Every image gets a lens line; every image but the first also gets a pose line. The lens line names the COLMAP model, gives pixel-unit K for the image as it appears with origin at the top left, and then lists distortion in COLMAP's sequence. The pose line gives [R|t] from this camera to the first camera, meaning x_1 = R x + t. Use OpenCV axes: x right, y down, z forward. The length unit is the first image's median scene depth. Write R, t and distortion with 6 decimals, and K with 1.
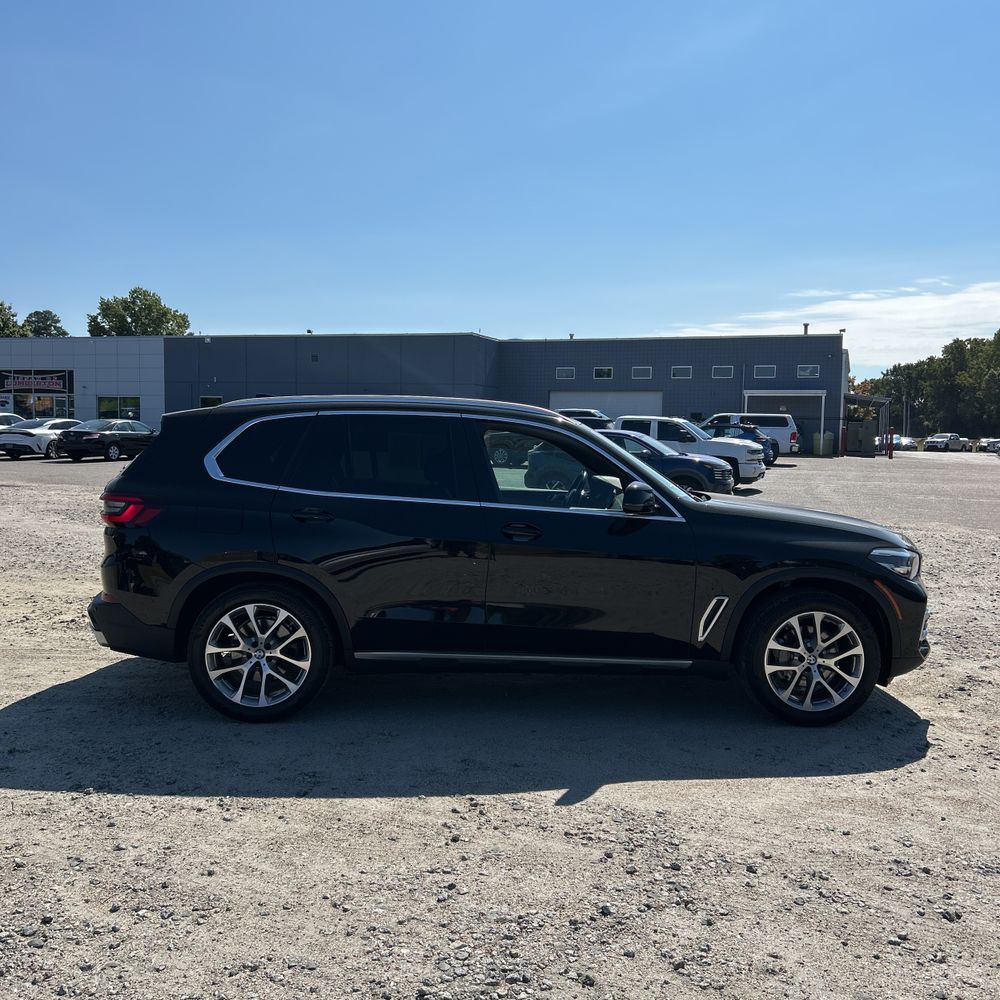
lens RADIAL K [[1054.4, 0, 500.0], [0, 1054.4, 500.0], [0, 0, 1]] dist [0.079794, -0.031034]
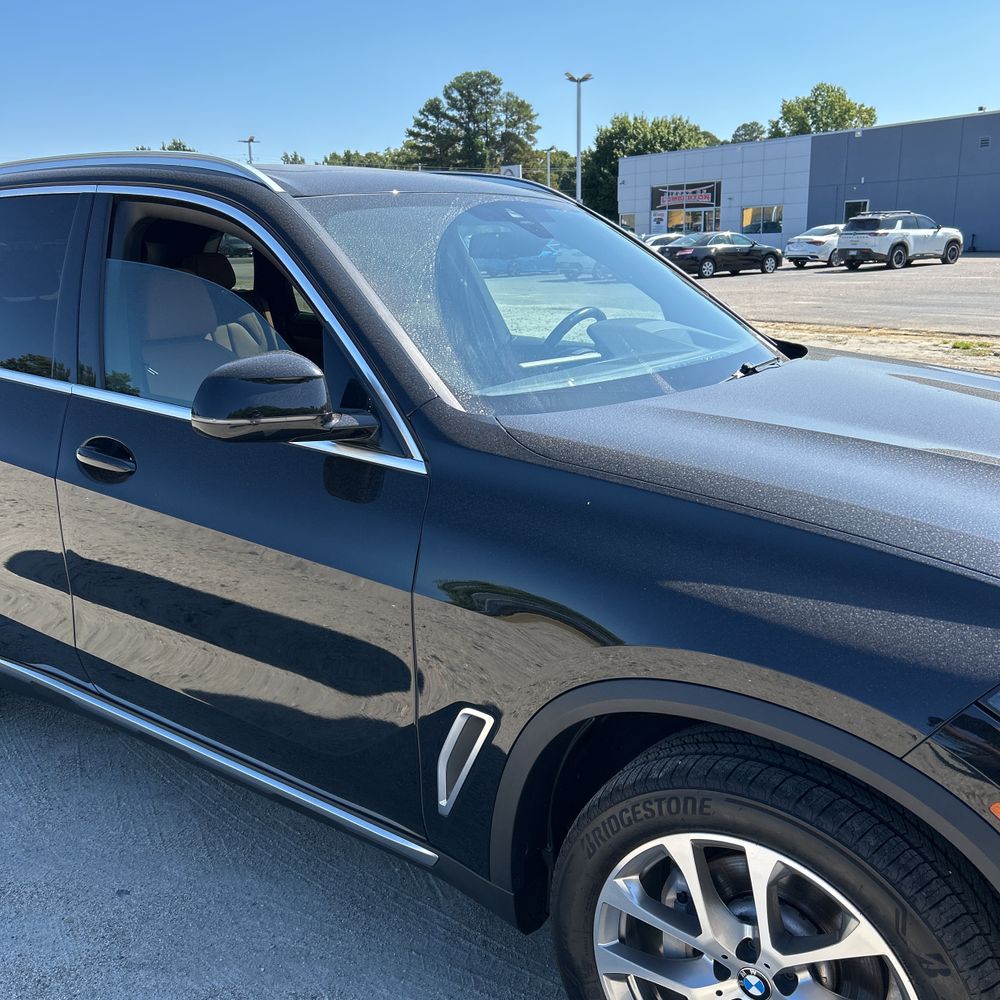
lens RADIAL K [[1048.1, 0, 507.3], [0, 1048.1, 490.1], [0, 0, 1]] dist [0.006551, 0.042477]
pose [[0.780614, 0.112829, -0.614745, 0.067967], [-0.009823, 0.985664, 0.168432, -0.005312], [0.624936, -0.125442, 0.770532, 0.127165]]
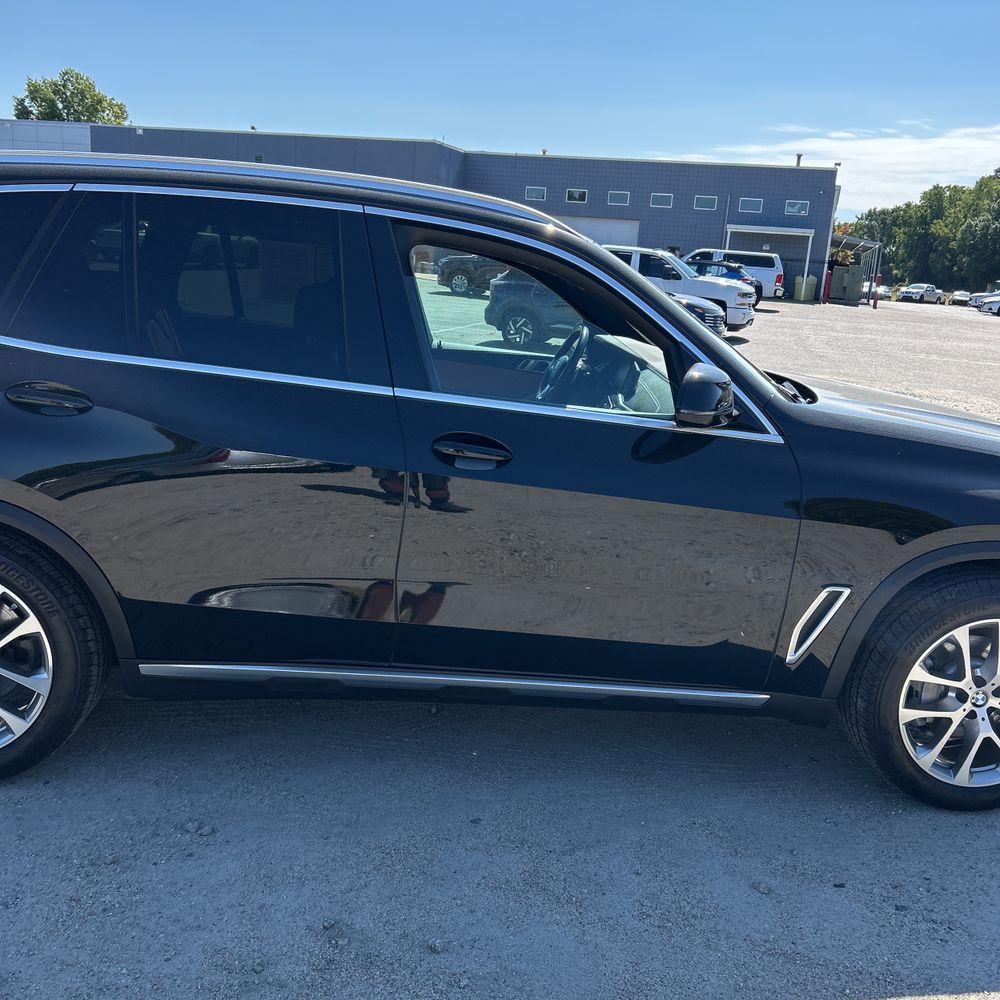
lens RADIAL K [[1029.3, 0, 500.0], [0, 1029.3, 500.0], [0, 0, 1]] dist [0.022792, 0.000253]
pose [[0.997802, 0.046887, 0.046826, 0.001975], [-0.054006, 0.984875, 0.164637, -0.004807], [-0.038398, -0.166804, 0.985242, 0.083305]]
